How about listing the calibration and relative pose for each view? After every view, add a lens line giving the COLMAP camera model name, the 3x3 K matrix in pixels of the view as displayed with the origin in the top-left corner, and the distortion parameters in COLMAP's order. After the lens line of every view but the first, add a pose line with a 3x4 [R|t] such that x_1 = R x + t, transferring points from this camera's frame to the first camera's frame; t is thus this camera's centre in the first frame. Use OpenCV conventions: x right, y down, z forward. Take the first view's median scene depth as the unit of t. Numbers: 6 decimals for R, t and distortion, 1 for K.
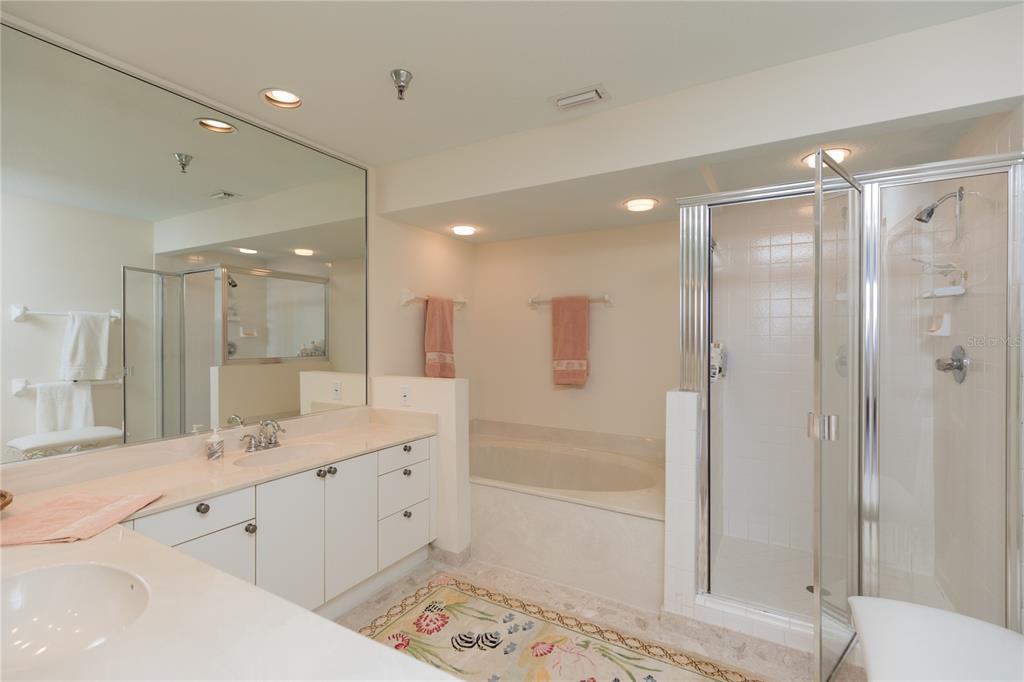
lens RADIAL K [[460.2, 0, 512.9], [0, 460.2, 341.2], [0, 0, 1]] dist [0.005329, 0.000135]
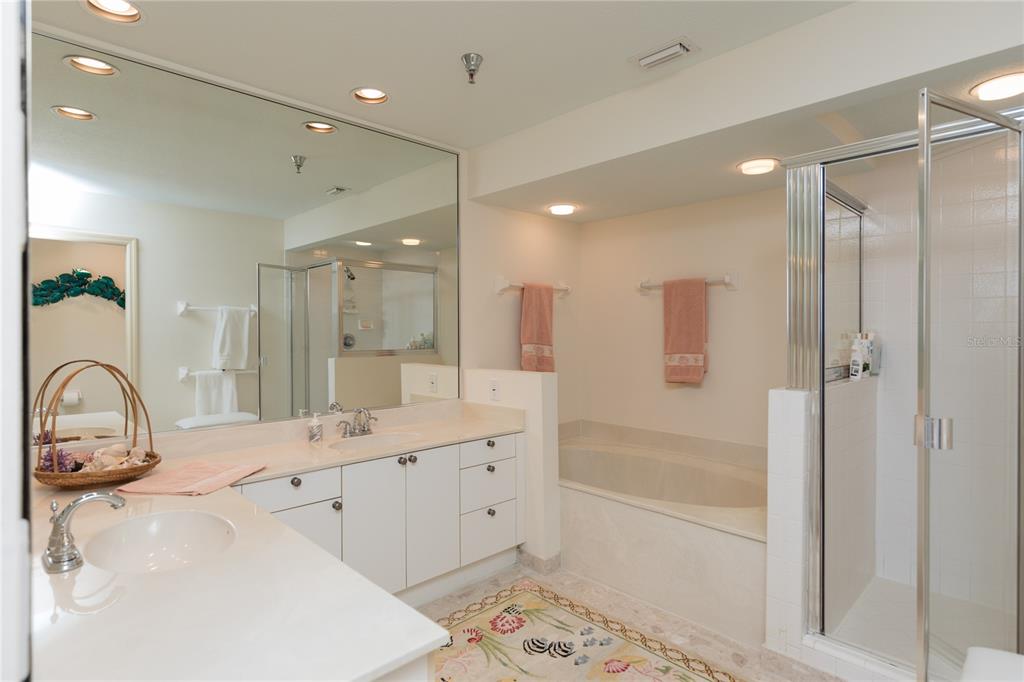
lens RADIAL K [[539.1, 0, 511.6], [0, 539.1, 338.8], [0, 0, 1]] dist [0.000525, -0.001218]
pose [[0.959391, 0.001071, -0.282078, 0.127646], [0.000877, 0.999977, 0.006777, 0.007787], [0.282079, -0.006749, 0.959367, -0.061289]]
